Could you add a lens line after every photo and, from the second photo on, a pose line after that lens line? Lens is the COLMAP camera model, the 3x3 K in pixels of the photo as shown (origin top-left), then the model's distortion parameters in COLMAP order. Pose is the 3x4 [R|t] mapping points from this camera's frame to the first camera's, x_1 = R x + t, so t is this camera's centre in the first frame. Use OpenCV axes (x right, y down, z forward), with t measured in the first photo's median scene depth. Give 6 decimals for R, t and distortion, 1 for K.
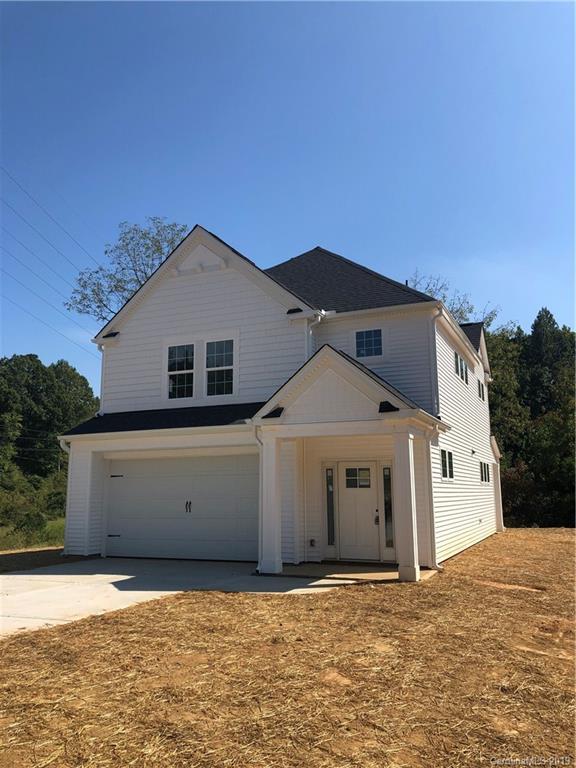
lens RADIAL K [[623.2, 0, 288.0], [0, 623.2, 384.0], [0, 0, 1]] dist [0.059640, -0.006539]
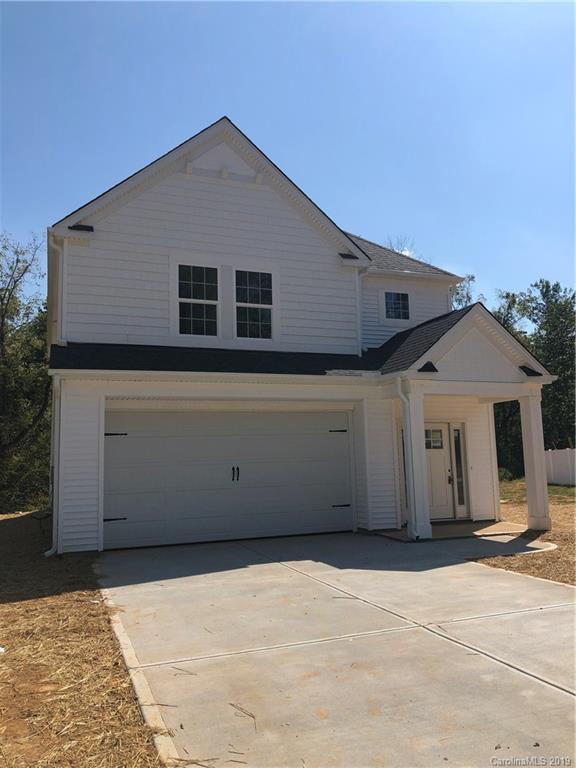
lens RADIAL K [[623.2, 0, 288.0], [0, 623.2, 384.0], [0, 0, 1]] dist [0.059640, -0.006539]
pose [[0.706951, 0.076206, 0.703145, -0.647383], [-0.102103, 0.994760, -0.005155, 0.077246], [-0.699854, -0.068149, 0.711028, 0.383601]]
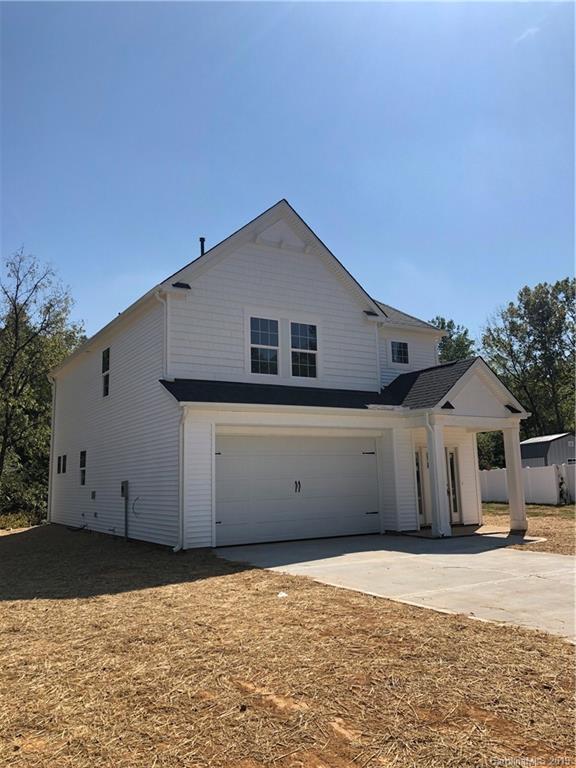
lens RADIAL K [[623.2, 0, 288.0], [0, 623.2, 384.0], [0, 0, 1]] dist [0.059640, -0.006539]
pose [[0.570973, 0.117945, 0.812452, -0.945163], [-0.121248, 0.990889, -0.058638, 0.091192], [-0.811966, -0.065028, 0.580071, 0.433037]]
